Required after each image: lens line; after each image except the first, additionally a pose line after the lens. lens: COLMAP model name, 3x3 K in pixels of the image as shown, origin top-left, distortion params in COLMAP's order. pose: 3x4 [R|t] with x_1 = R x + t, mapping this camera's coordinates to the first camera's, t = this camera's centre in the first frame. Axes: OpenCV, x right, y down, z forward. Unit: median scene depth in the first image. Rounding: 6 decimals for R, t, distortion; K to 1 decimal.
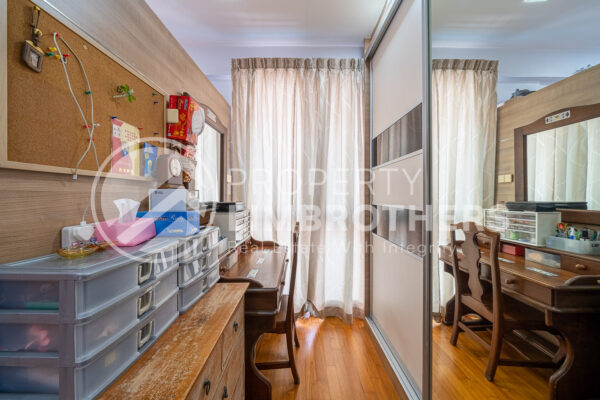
lens RADIAL K [[214.0, 0, 299.1], [0, 214.0, 193.8], [0, 0, 1]] dist [-0.001595, -0.000136]
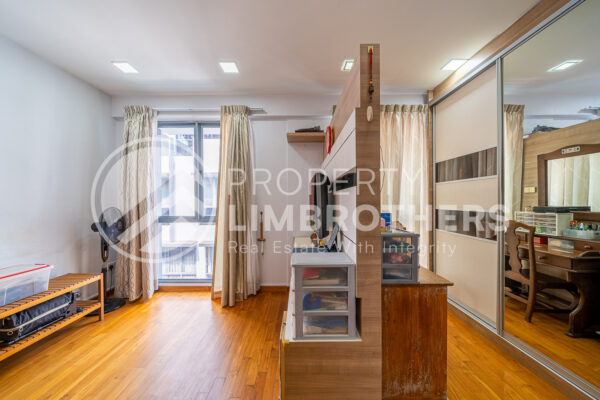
lens RADIAL K [[209.0, 0, 298.5], [0, 209.0, 200.9], [0, 0, 1]] dist [0.000380, 0.000097]
pose [[0.999979, -0.006414, 0.000200, -0.616233], [0.006414, 0.999973, 0.003629, -0.016146], [-0.000223, -0.003628, 0.999993, -0.412054]]
